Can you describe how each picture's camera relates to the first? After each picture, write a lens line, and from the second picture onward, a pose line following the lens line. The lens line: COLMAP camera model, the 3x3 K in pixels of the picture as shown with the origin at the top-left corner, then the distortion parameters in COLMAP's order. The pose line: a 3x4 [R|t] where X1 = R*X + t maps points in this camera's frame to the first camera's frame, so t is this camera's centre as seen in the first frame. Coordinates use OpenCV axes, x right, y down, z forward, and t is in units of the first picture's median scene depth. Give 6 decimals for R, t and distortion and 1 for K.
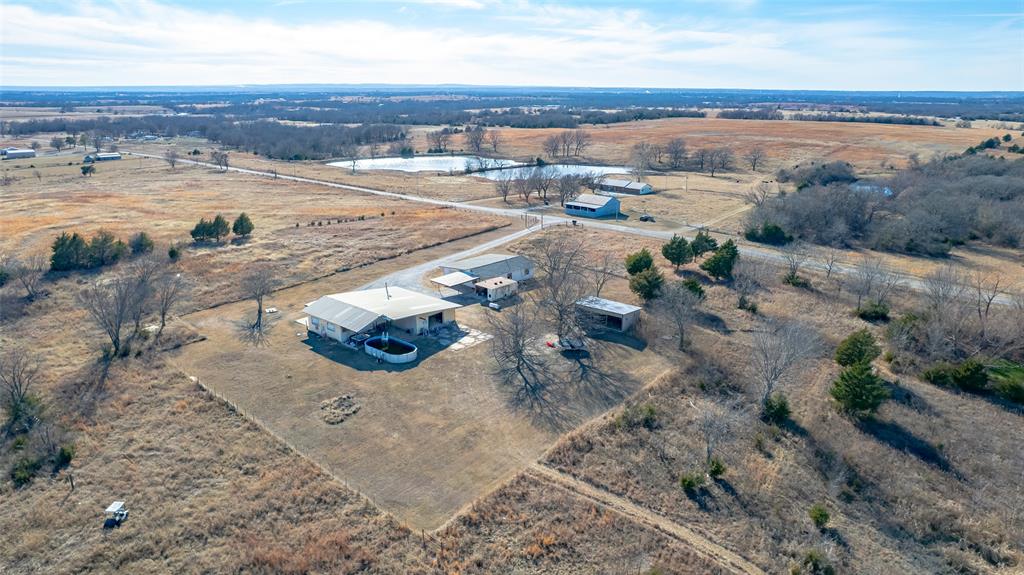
lens RADIAL K [[658.5, 0, 511.8], [0, 658.5, 297.3], [0, 0, 1]] dist [-0.049781, 0.023970]
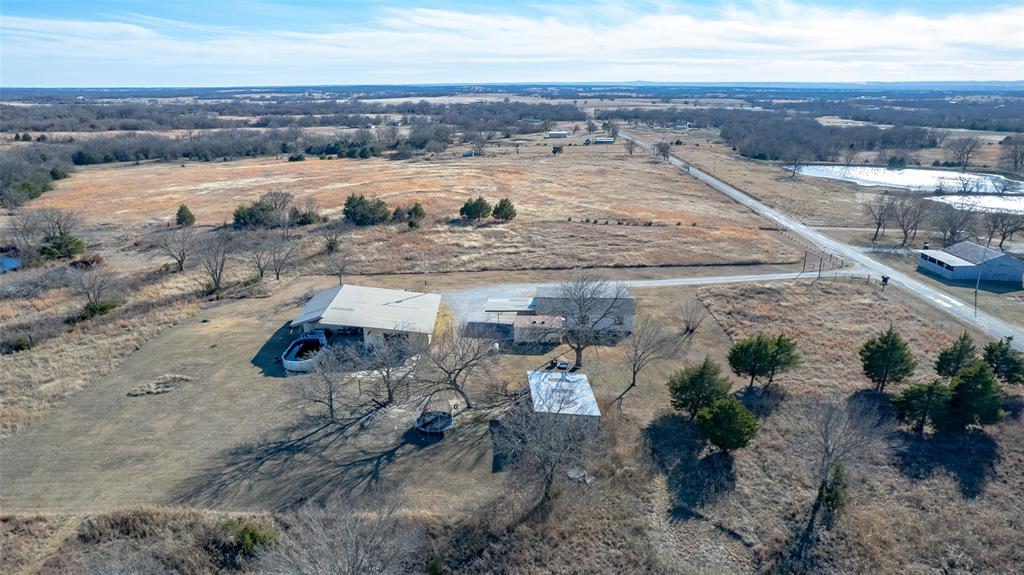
lens RADIAL K [[658.5, 0, 507.4], [0, 658.5, 286.9], [0, 0, 1]] dist [-0.049781, 0.023970]
pose [[0.649638, 0.218992, -0.728020, 0.551749], [-0.226506, 0.969877, 0.089625, -0.133681], [0.725717, 0.106677, 0.679672, 0.487471]]
